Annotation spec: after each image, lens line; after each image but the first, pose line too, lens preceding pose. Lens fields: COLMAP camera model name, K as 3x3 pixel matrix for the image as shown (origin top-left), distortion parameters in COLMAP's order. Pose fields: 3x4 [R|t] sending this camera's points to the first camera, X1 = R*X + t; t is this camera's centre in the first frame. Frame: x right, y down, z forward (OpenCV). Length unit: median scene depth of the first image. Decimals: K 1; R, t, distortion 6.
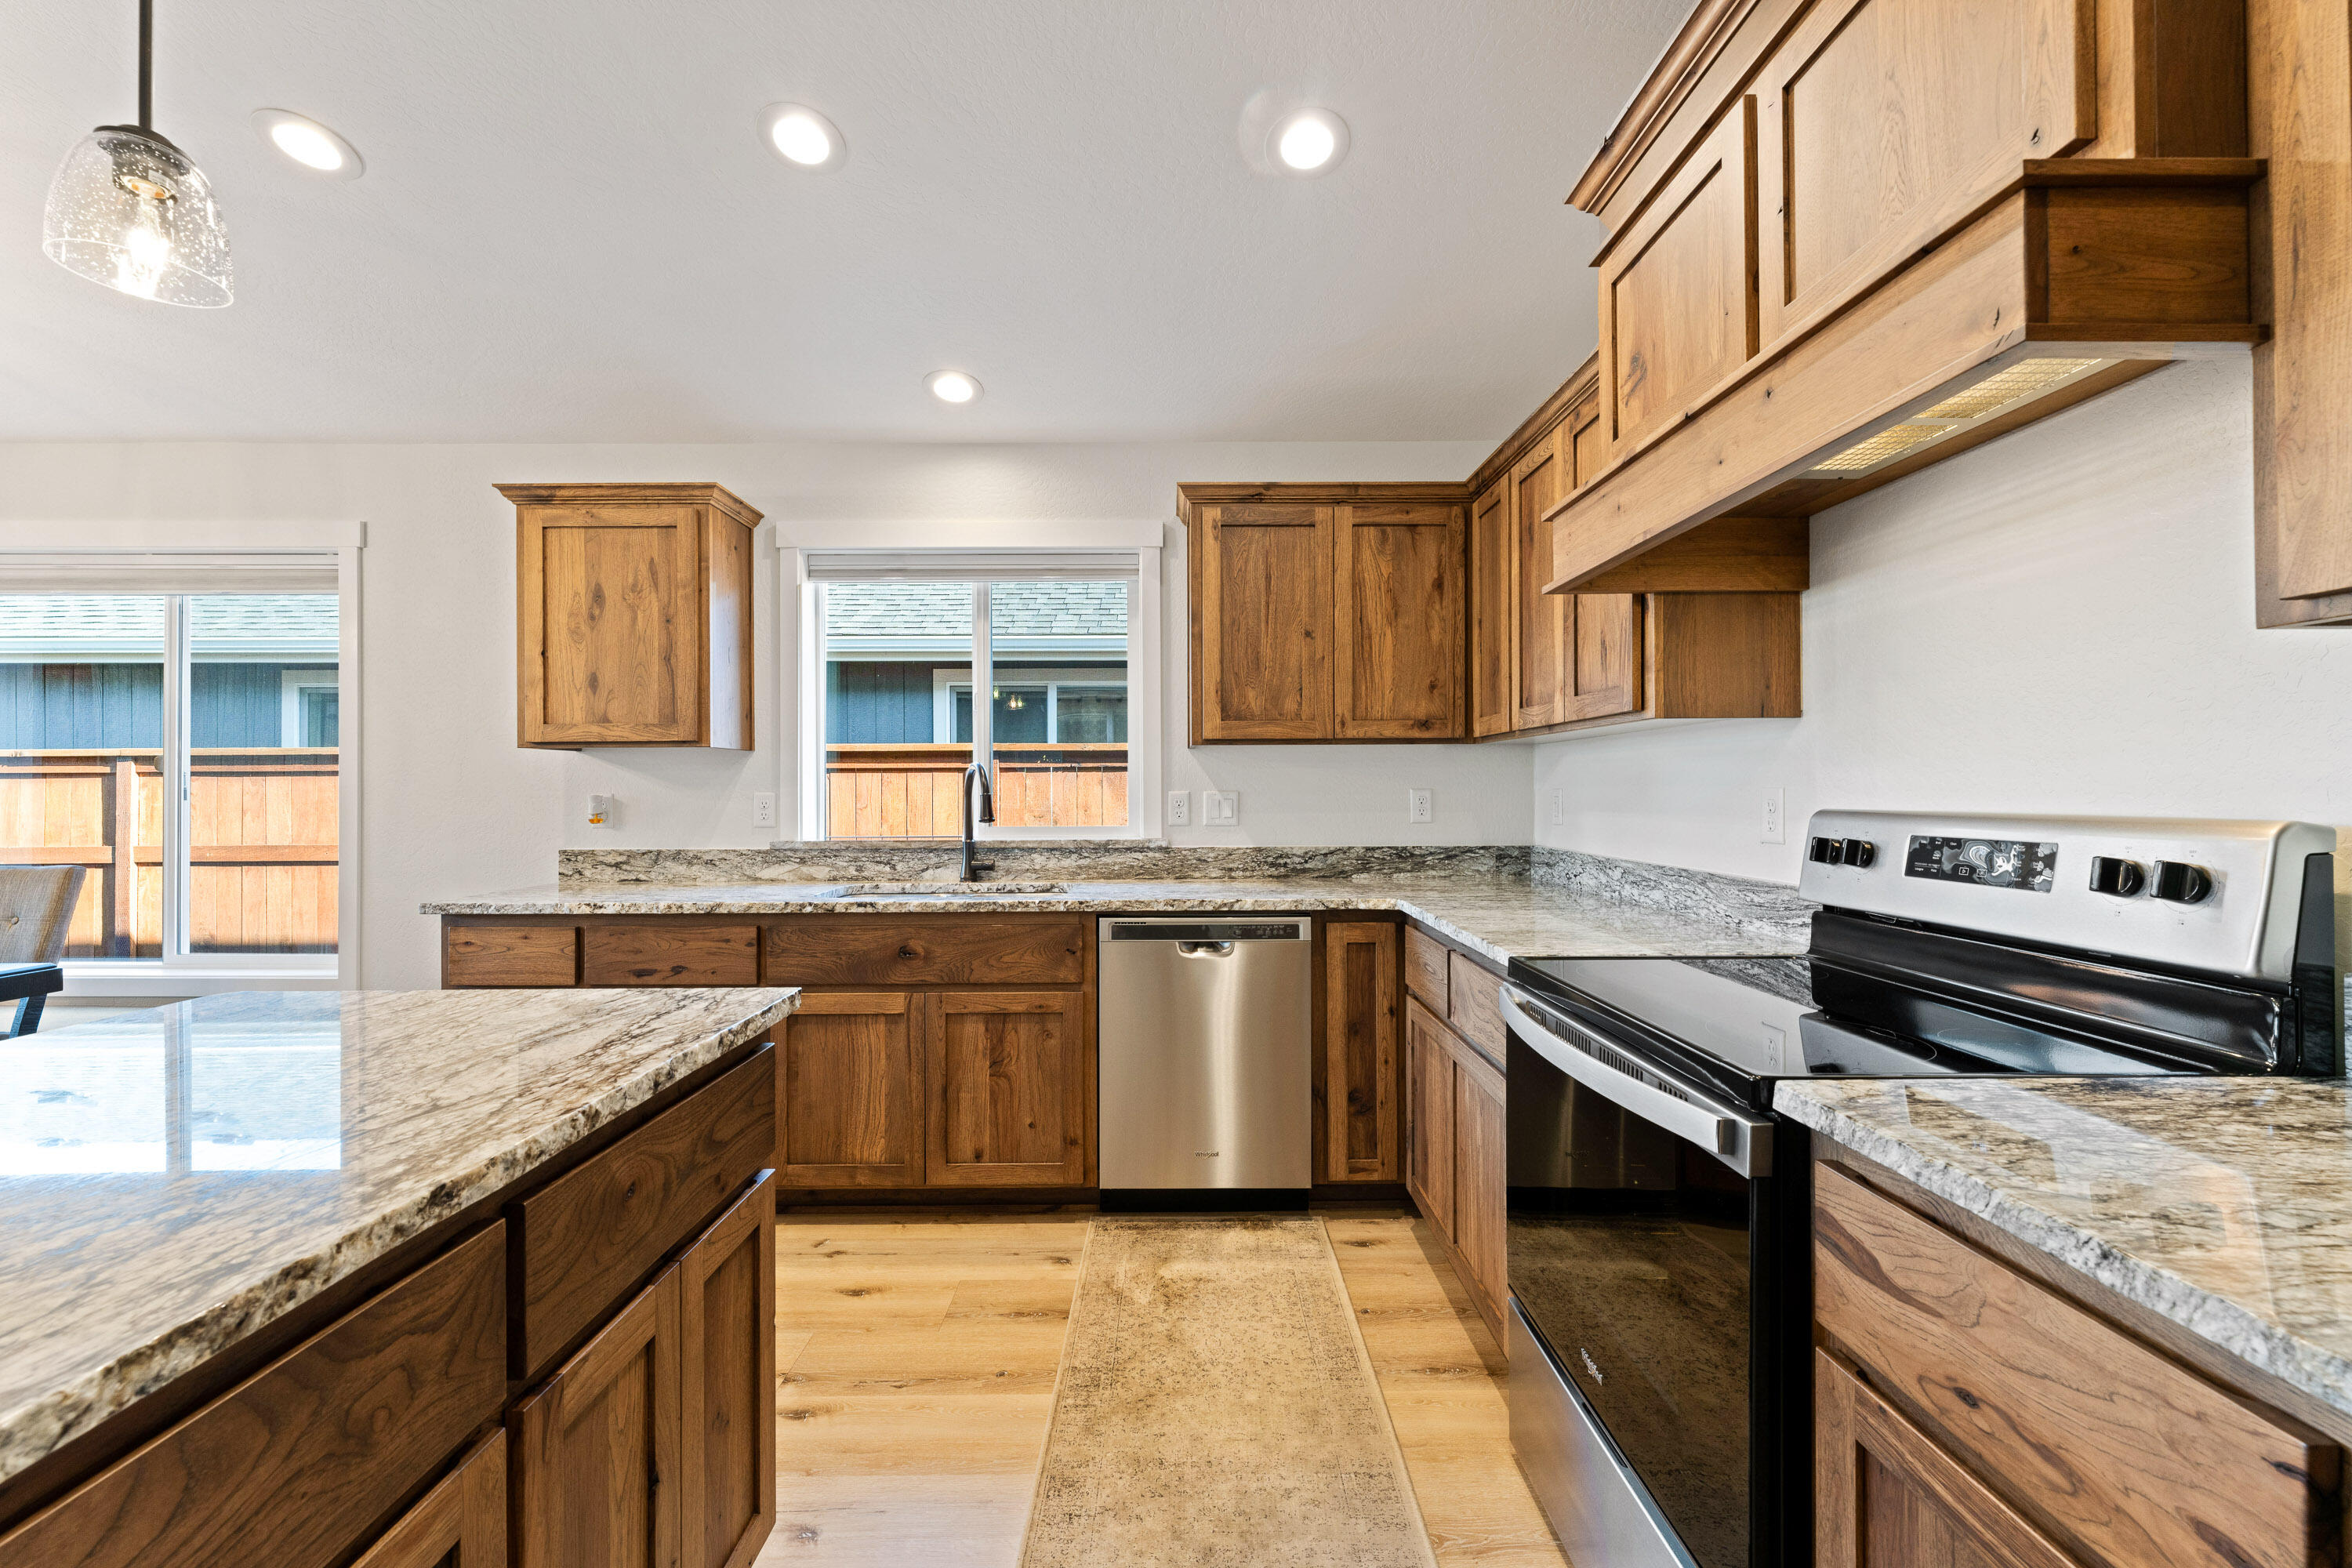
lens RADIAL K [[951.4, 0, 1178.8], [0, 951.4, 787.1], [0, 0, 1]] dist [-0.003985, -0.000074]
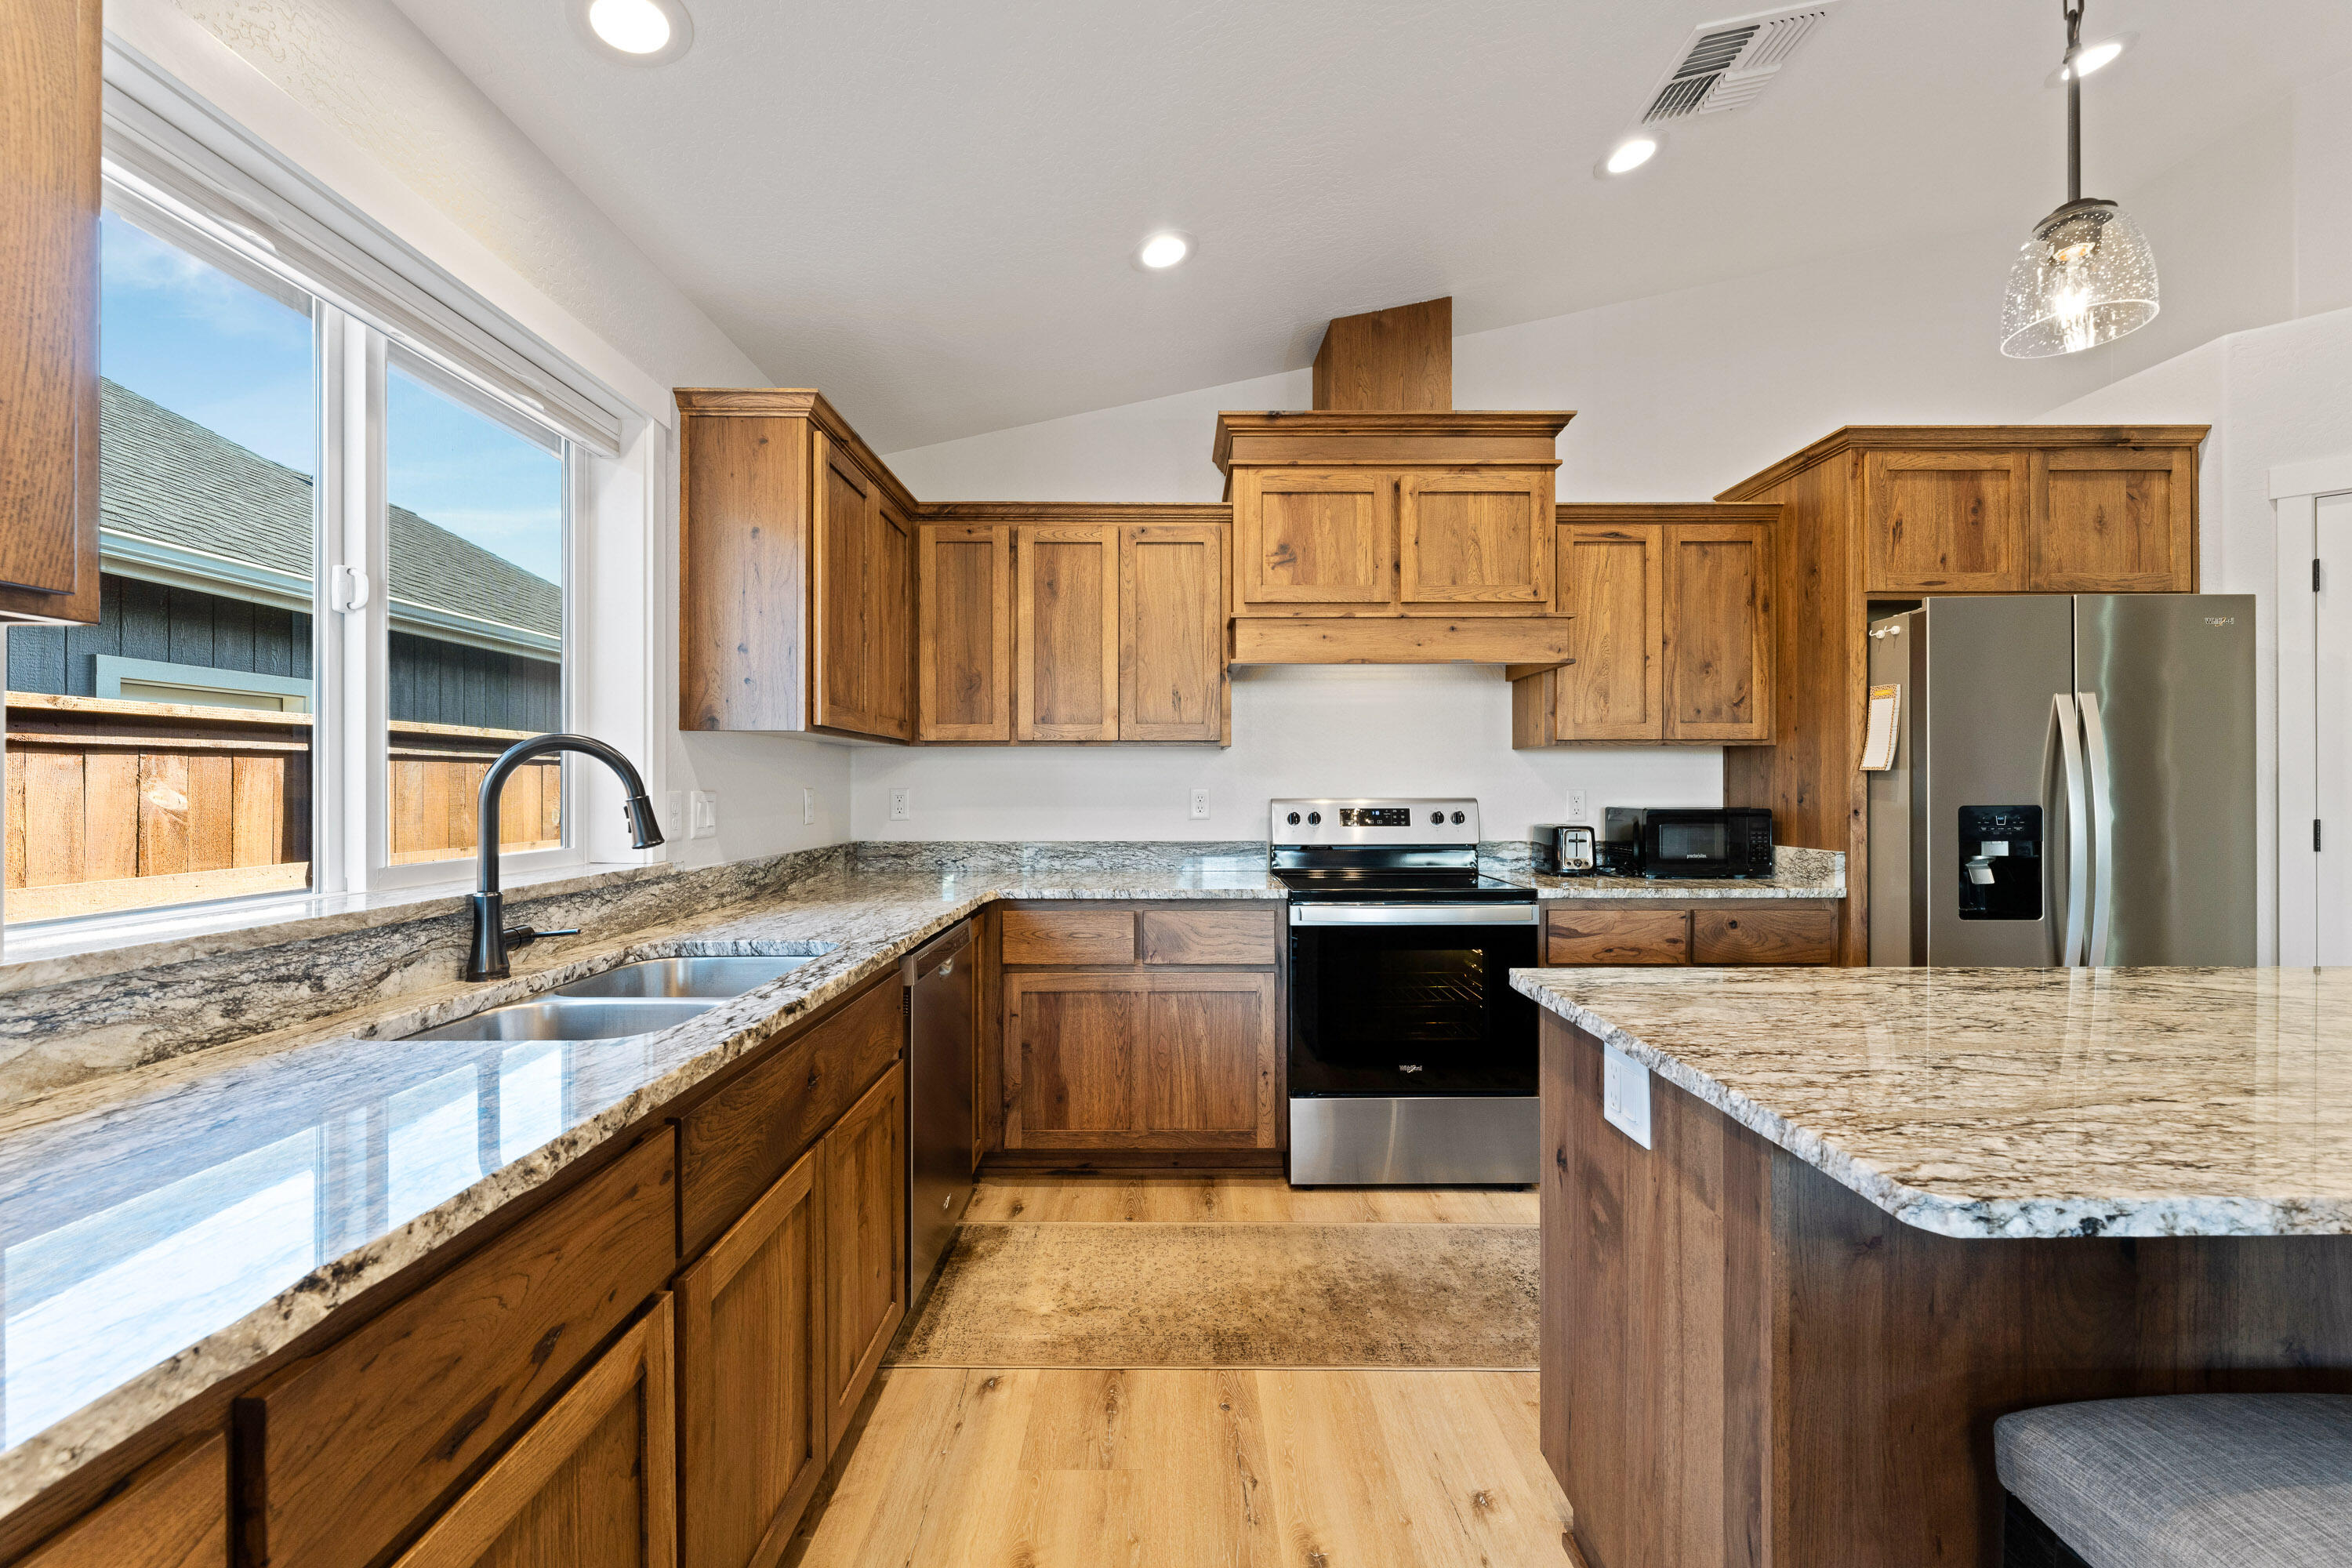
lens RADIAL K [[939.9, 0, 1173.5], [0, 939.9, 788.6], [0, 0, 1]] dist [-0.002151, 0.000147]
pose [[0.006008, 0.001776, 0.999980, -0.754742], [-0.000876, 0.999998, -0.001771, 0.003782], [-0.999982, -0.000865, 0.006009, 0.703749]]
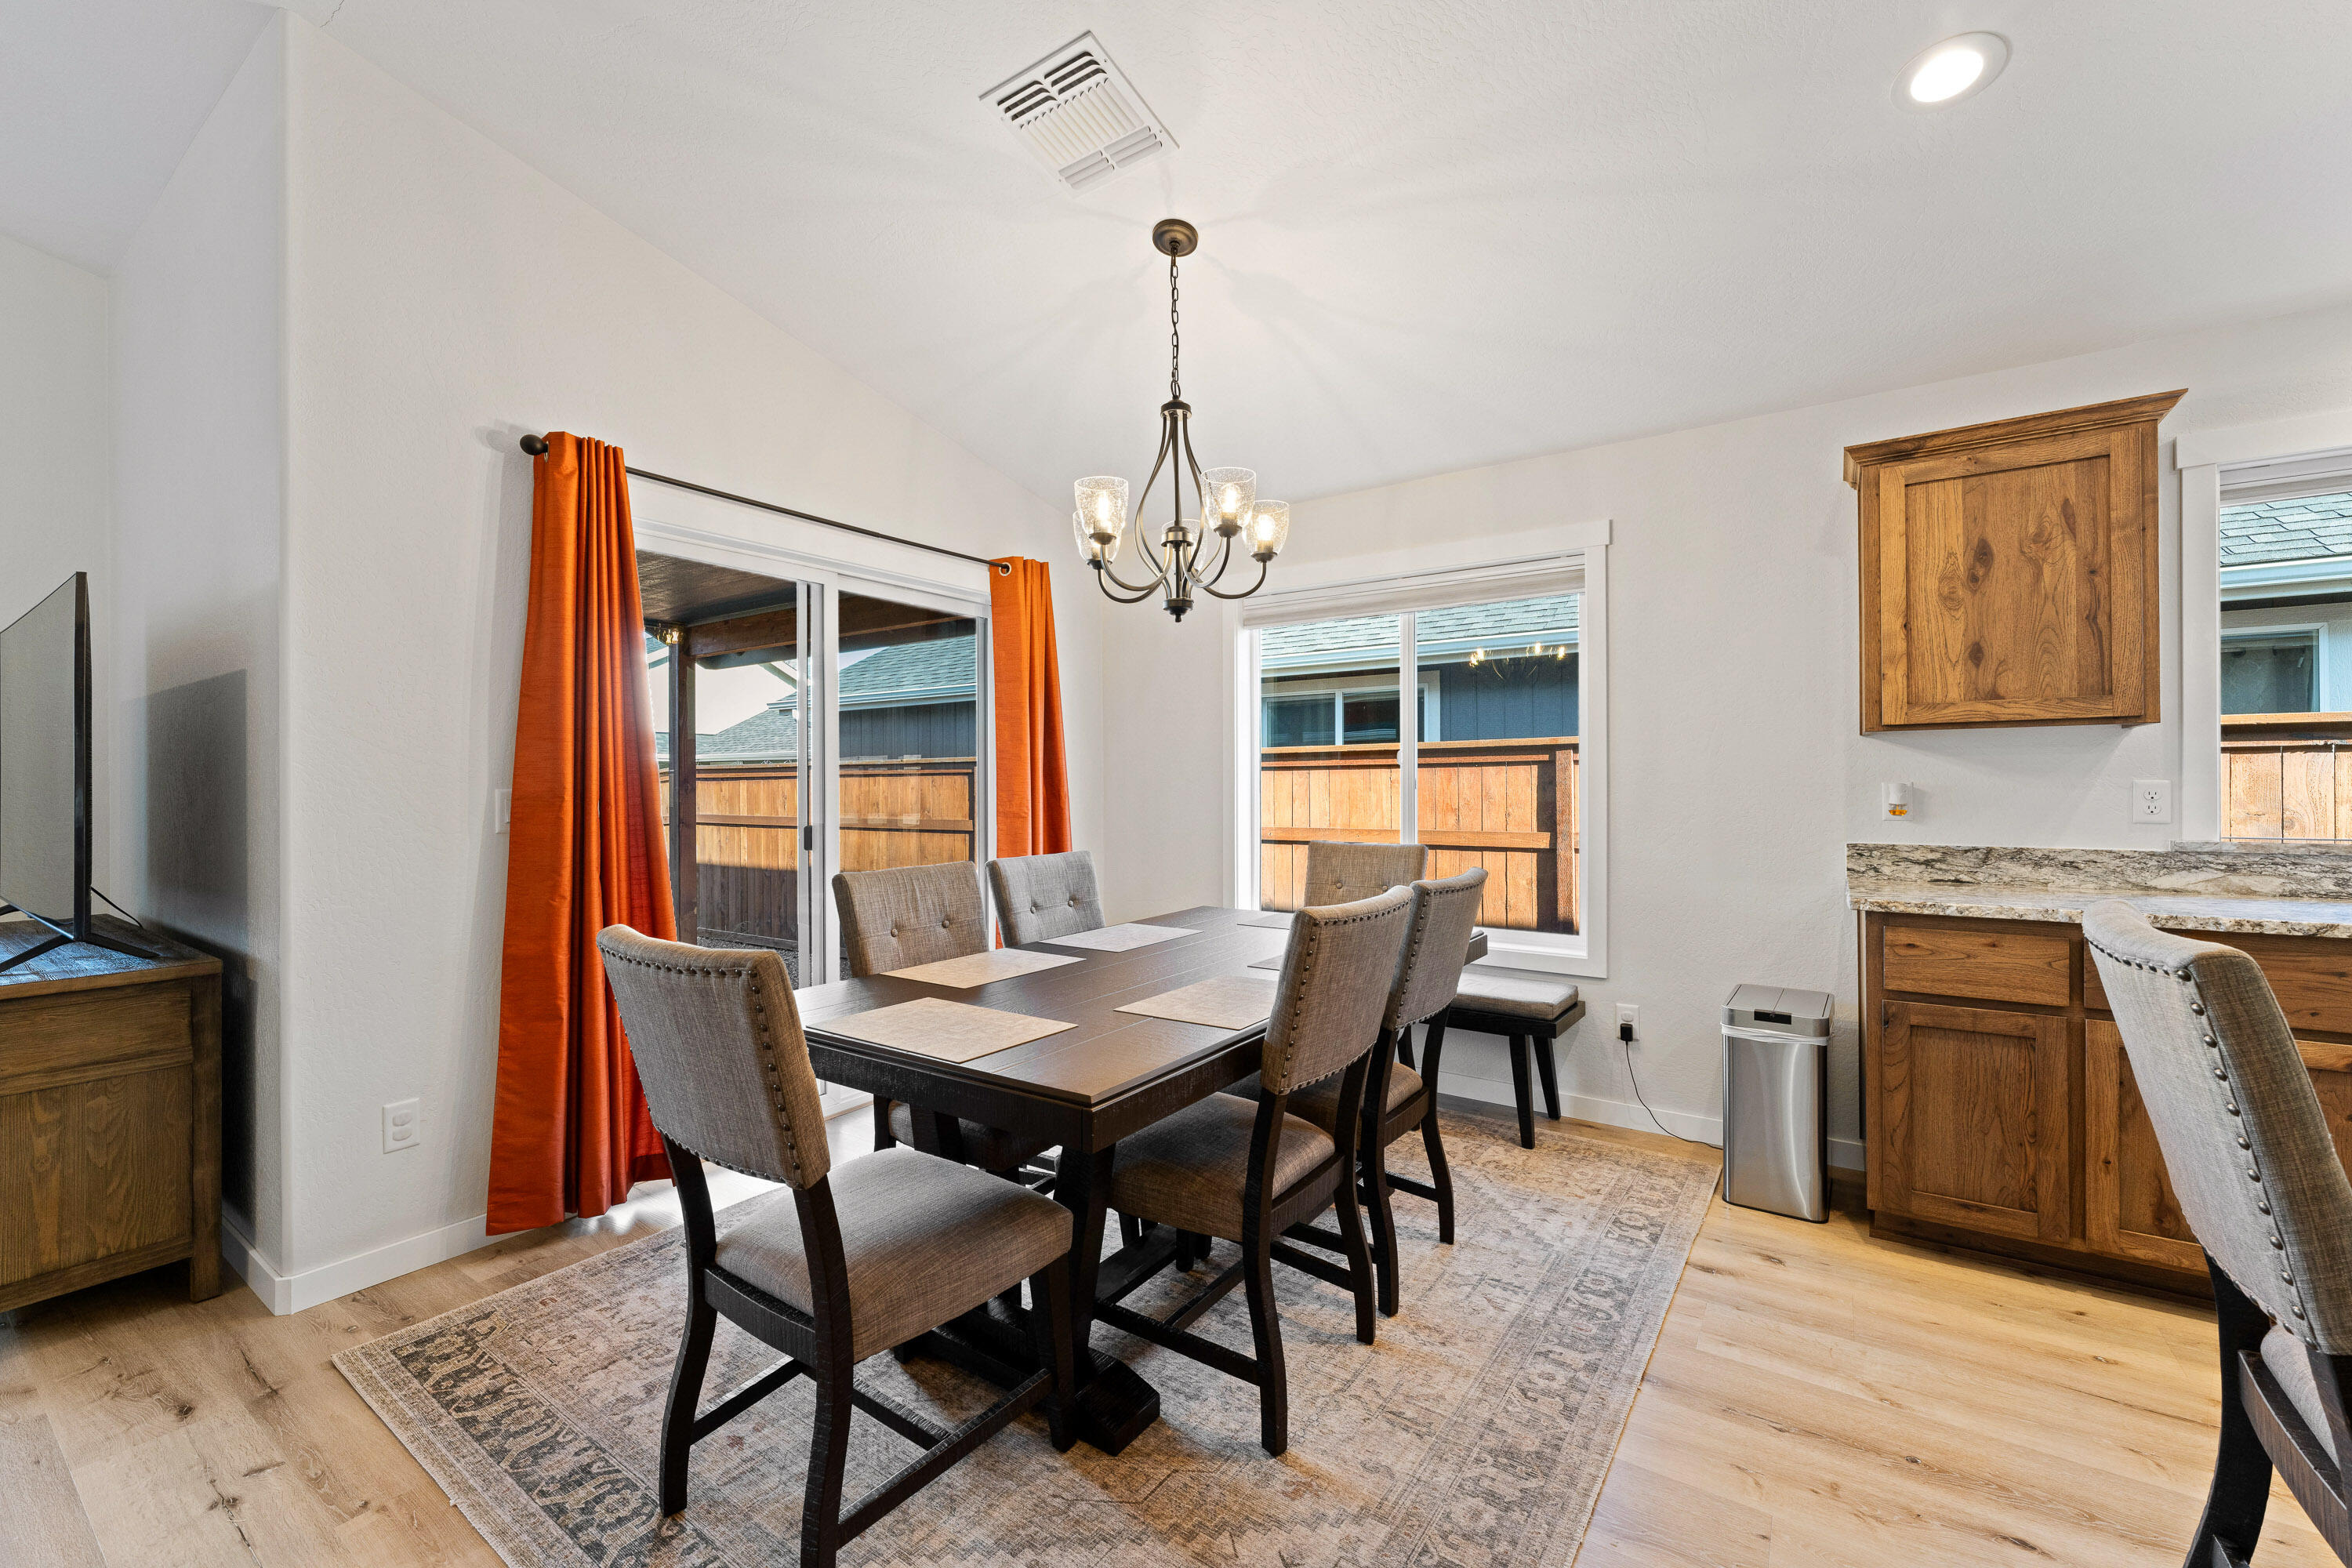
lens RADIAL K [[951.1, 0, 1176.0], [0, 951.1, 784.0], [0, 0, 1]] dist [-0.002731, 0.000209]
pose [[0.817709, -0.002174, -0.575628, -0.715183], [0.004518, 0.999986, 0.002641, 0.003743], [0.575614, -0.004761, 0.817707, -0.133481]]
